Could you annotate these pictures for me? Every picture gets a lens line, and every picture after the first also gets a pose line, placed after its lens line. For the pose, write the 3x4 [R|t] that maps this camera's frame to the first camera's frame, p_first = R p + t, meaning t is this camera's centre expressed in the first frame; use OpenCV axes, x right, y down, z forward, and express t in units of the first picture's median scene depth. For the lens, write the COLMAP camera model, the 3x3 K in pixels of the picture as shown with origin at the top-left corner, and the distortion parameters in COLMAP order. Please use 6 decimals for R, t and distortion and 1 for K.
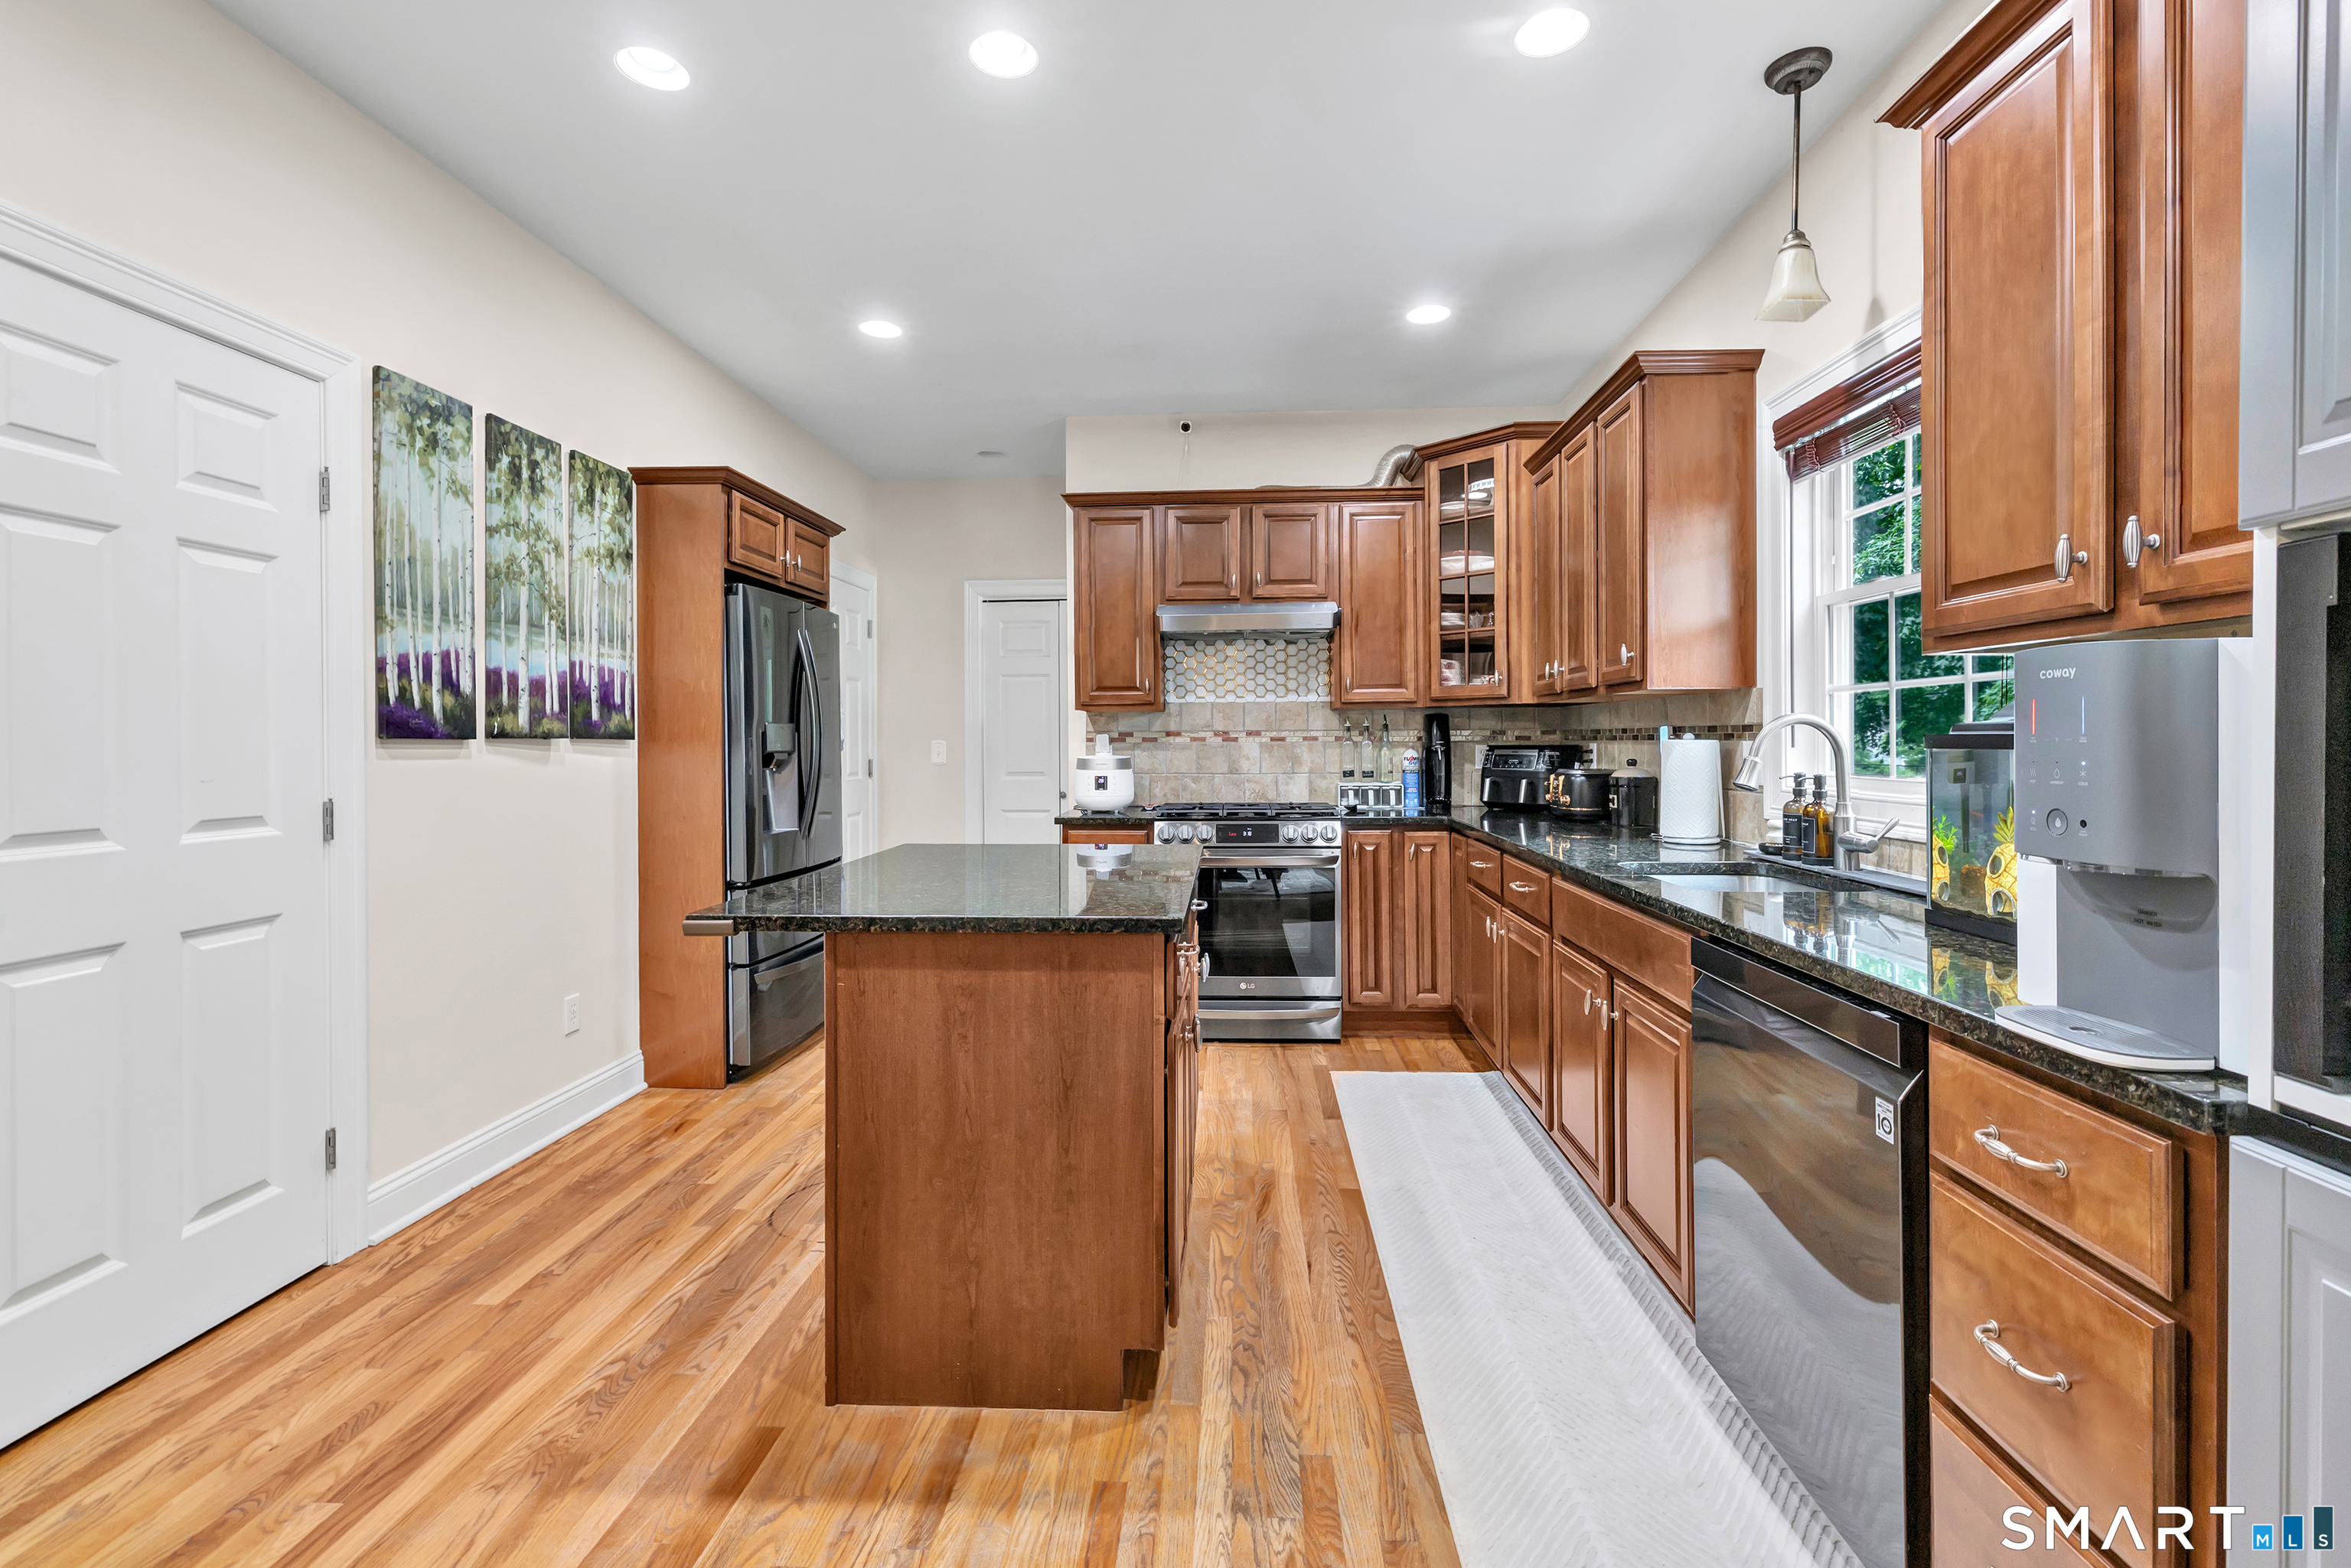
lens RADIAL K [[1038.5, 0, 1170.3], [0, 1038.5, 744.2], [0, 0, 1]] dist [-0.001506, 0.000801]
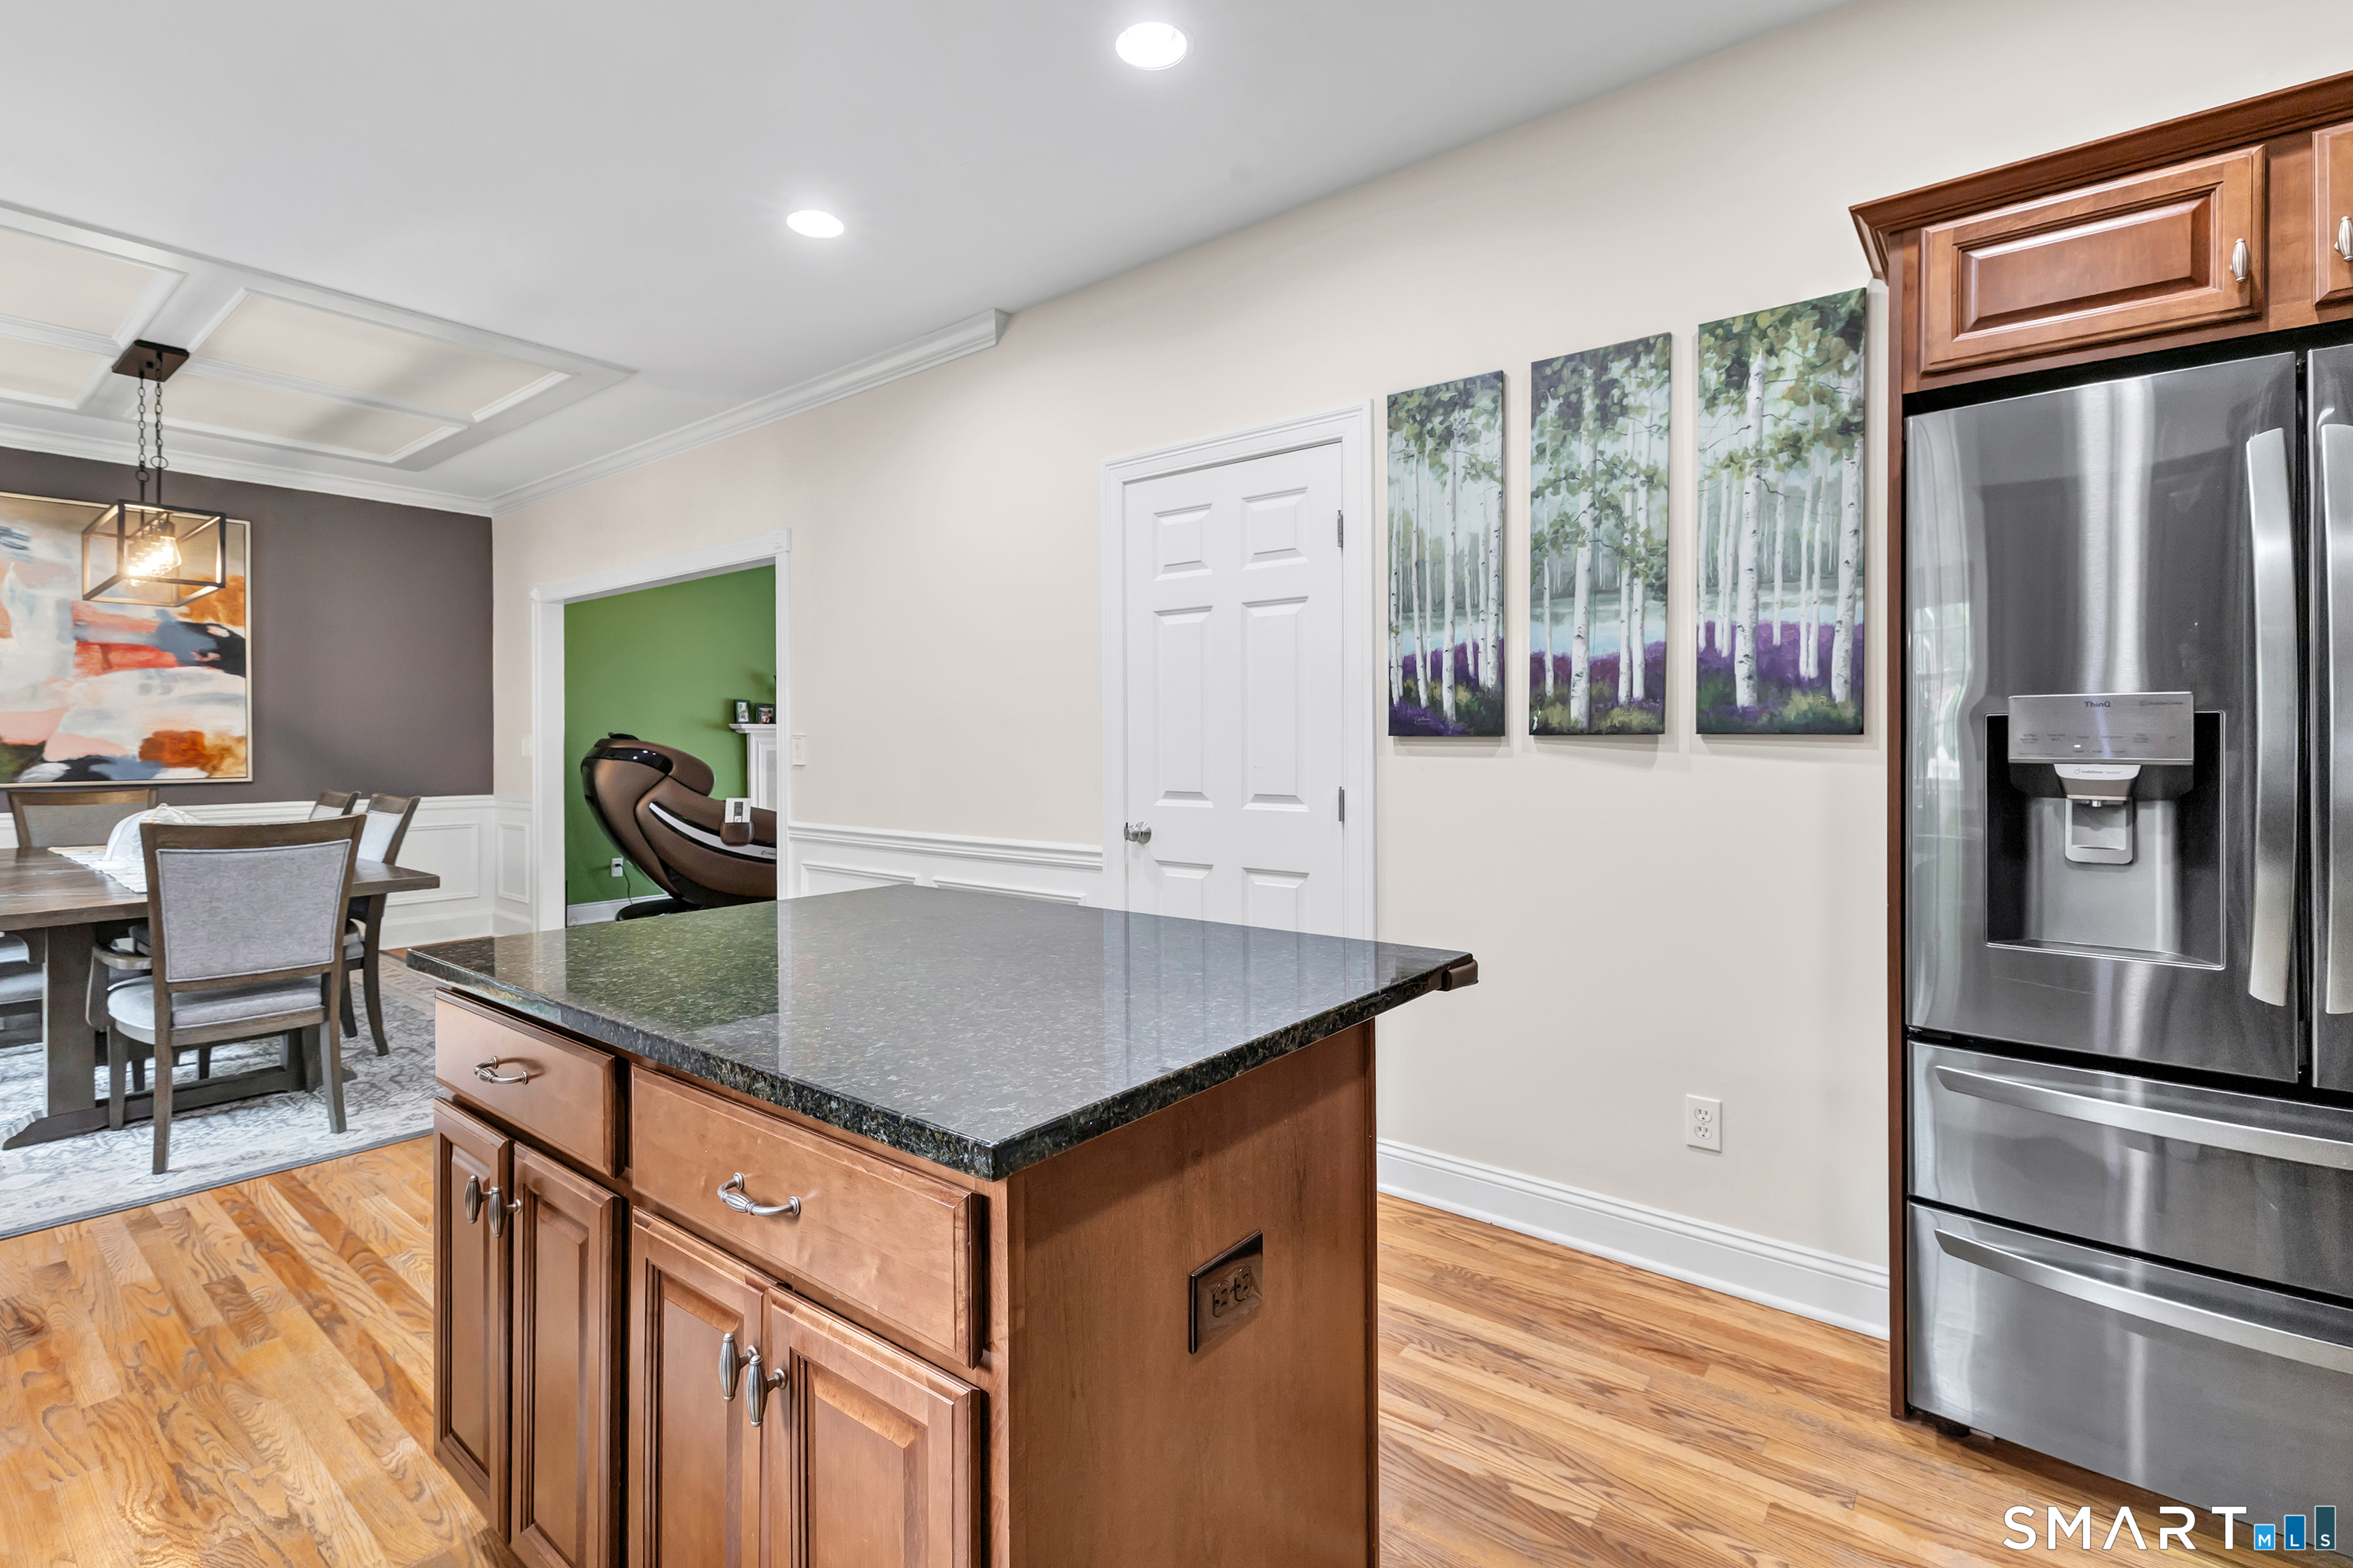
lens RADIAL K [[1016.3, 0, 1180.5], [0, 1016.3, 742.0], [0, 0, 1]] dist [0.000844, -0.000043]
pose [[-0.545021, 0.005715, -0.838403, 0.216547], [0.002110, 0.999983, 0.005445, -0.004777], [0.838420, 0.001198, -0.545023, 1.173595]]
